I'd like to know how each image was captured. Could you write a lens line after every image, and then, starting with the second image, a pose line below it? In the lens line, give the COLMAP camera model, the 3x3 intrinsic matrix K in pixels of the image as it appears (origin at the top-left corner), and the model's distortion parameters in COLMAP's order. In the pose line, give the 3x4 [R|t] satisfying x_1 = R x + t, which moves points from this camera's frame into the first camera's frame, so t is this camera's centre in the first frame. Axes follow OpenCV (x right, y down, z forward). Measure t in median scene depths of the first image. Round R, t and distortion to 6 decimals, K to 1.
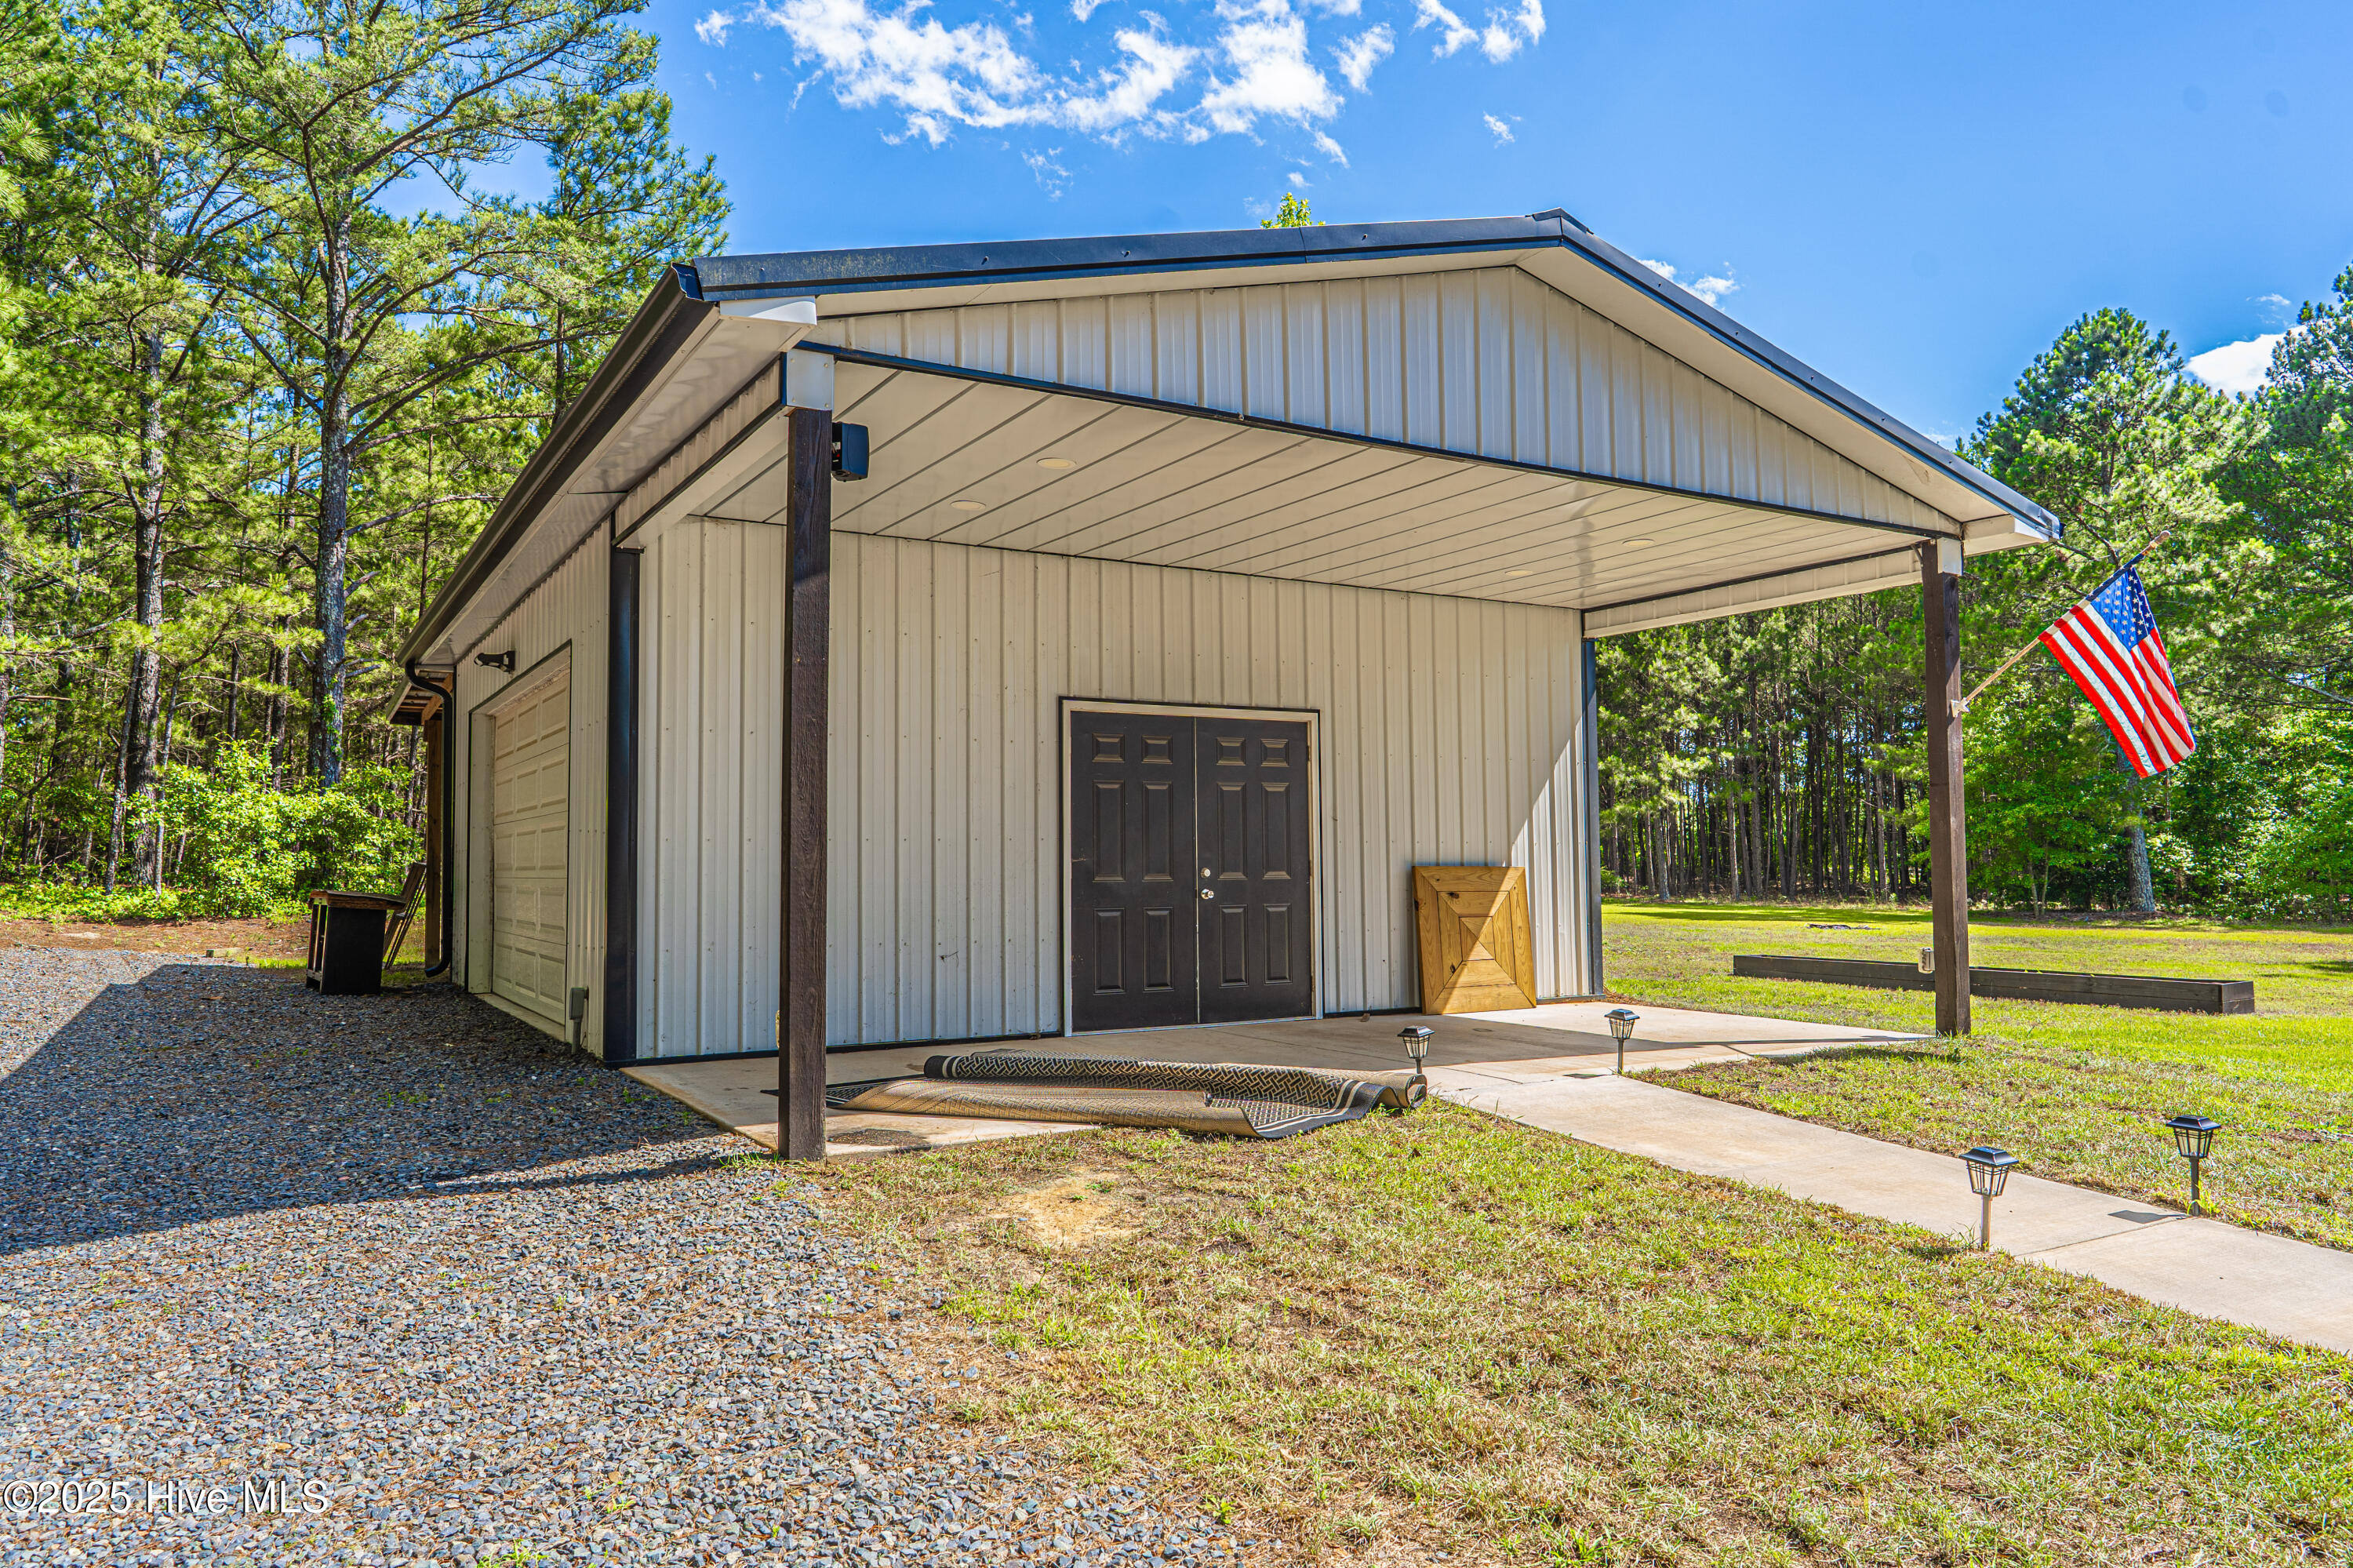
lens RADIAL K [[1599.0, 0, 1138.6], [0, 1599.0, 788.3], [0, 0, 1]] dist [-0.004342, -0.000211]
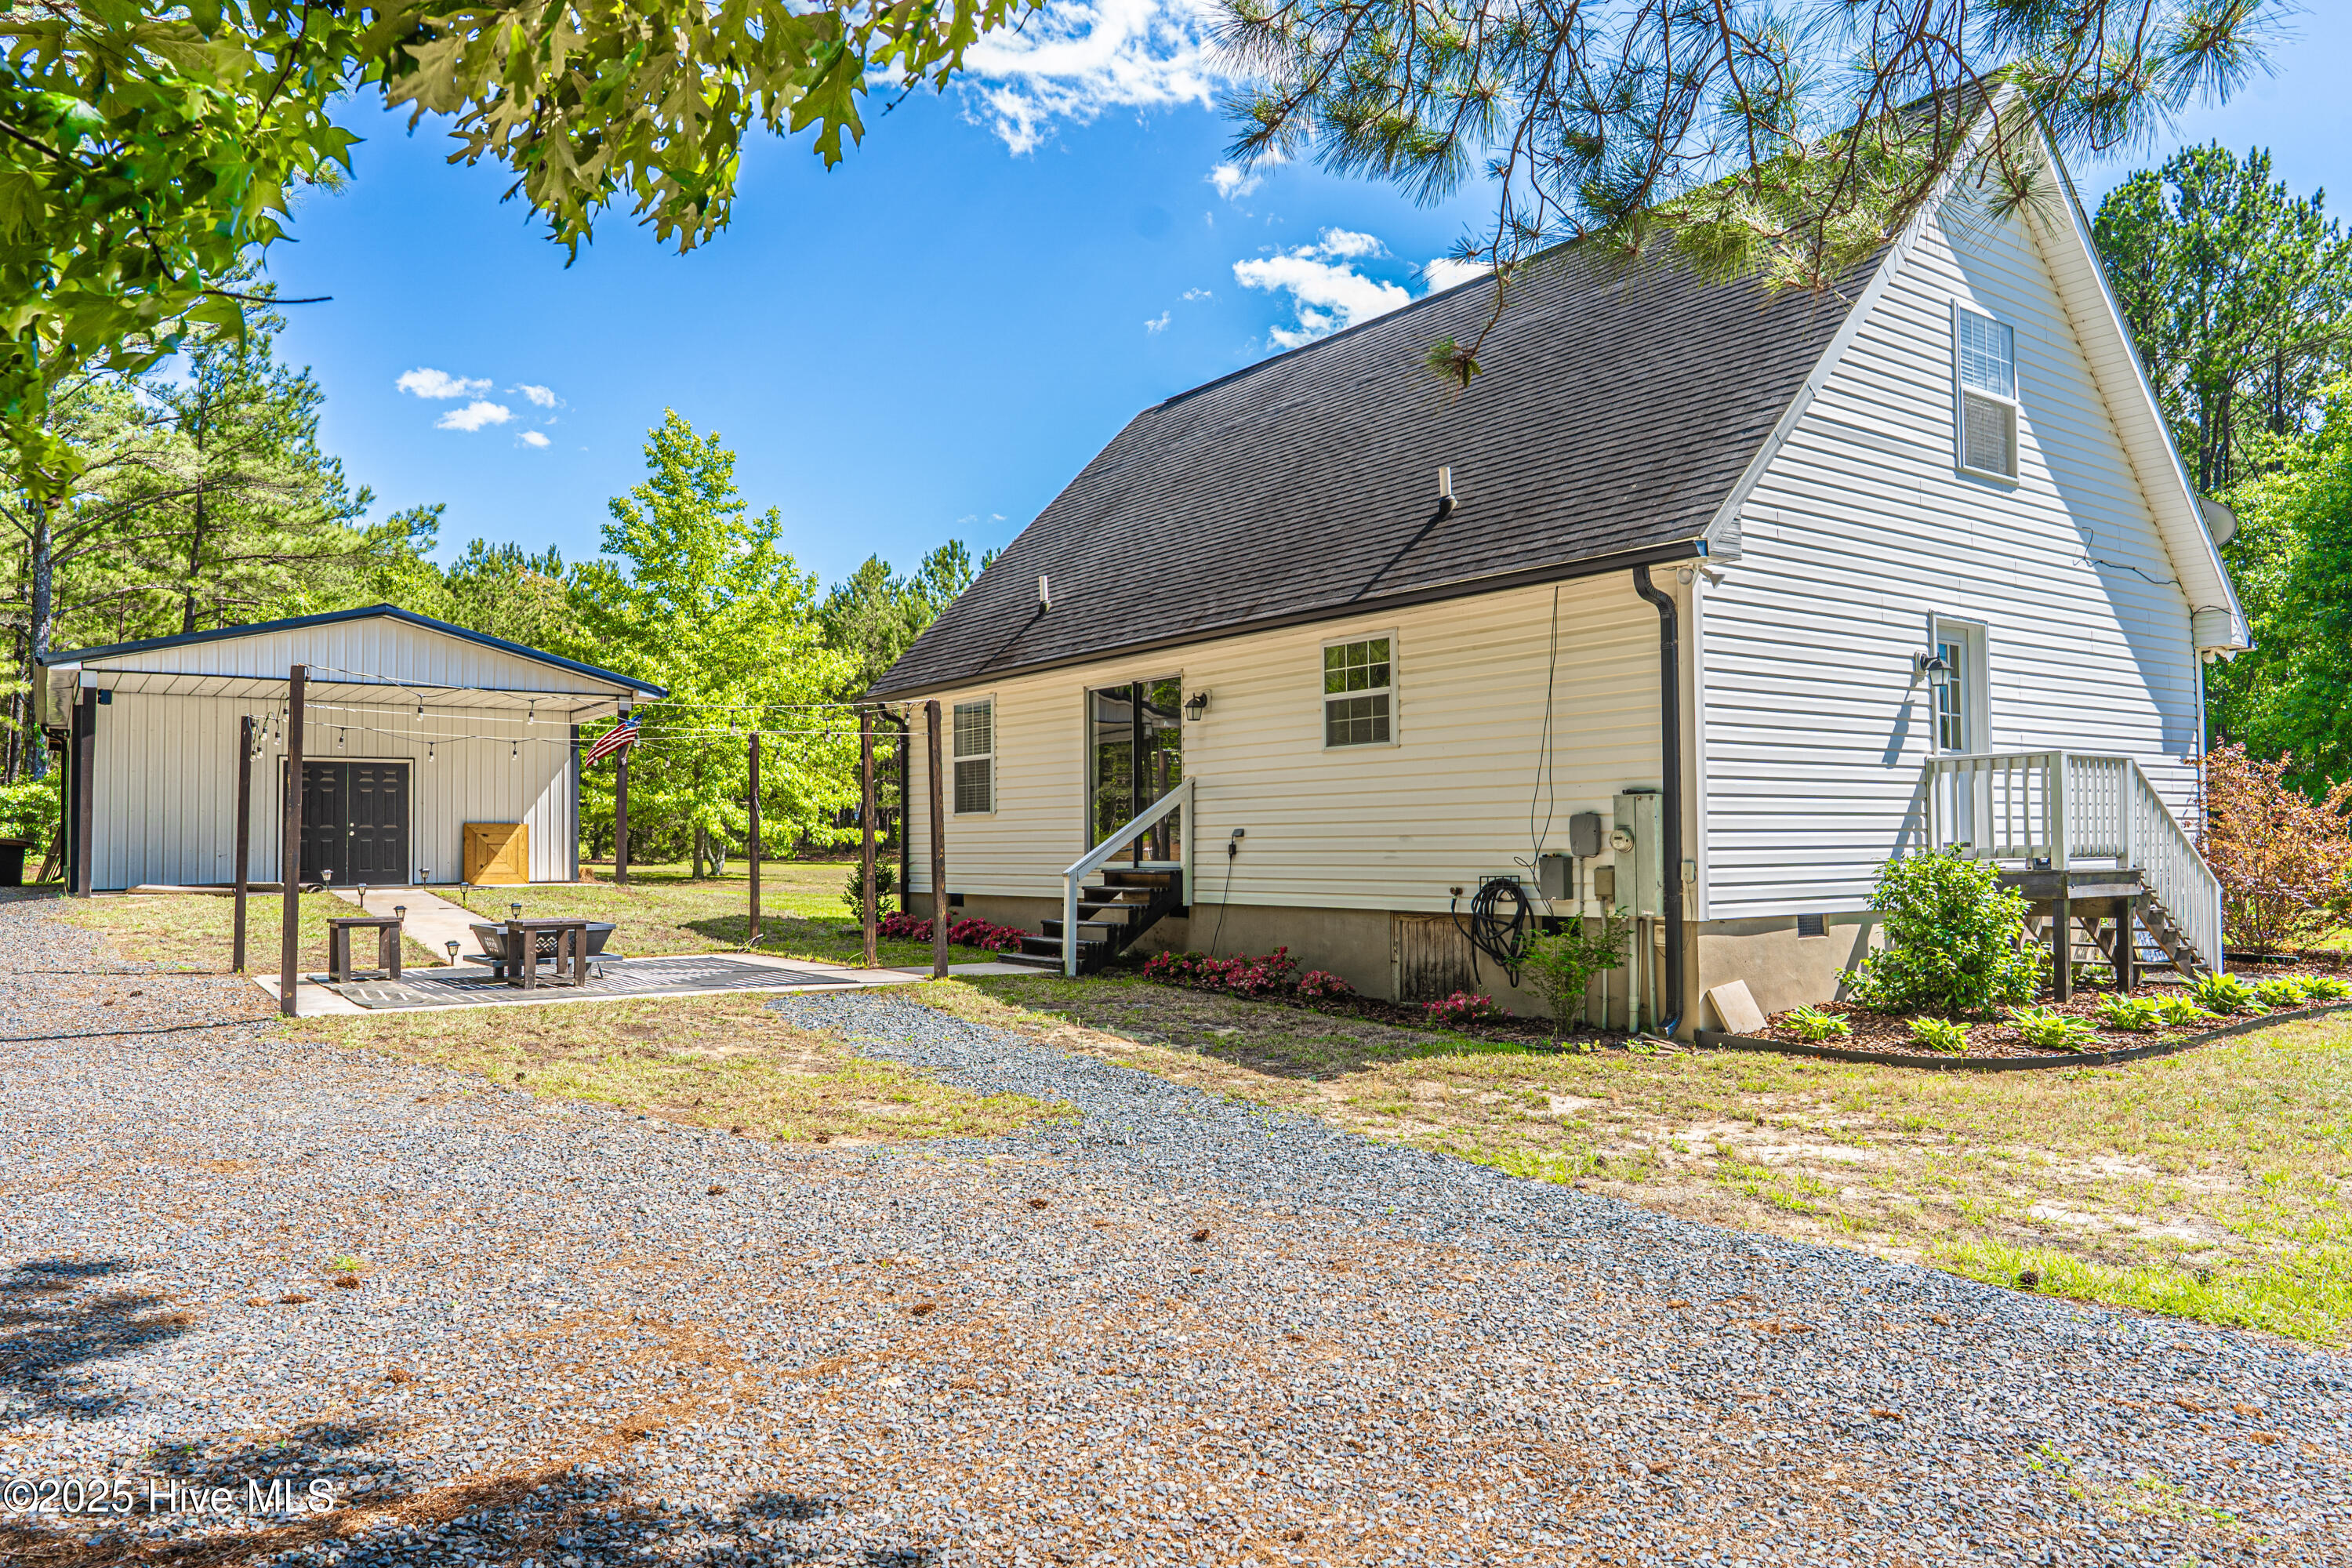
lens RADIAL K [[1598.3, 0, 1138.1], [0, 1598.3, 788.3], [0, 0, 1]] dist [-0.004342, -0.000211]
pose [[0.996020, 0.003260, 0.089069, 0.960526], [-0.004114, 0.999947, 0.009403, -0.029432], [-0.089033, -0.009732, 0.995981, -1.461246]]
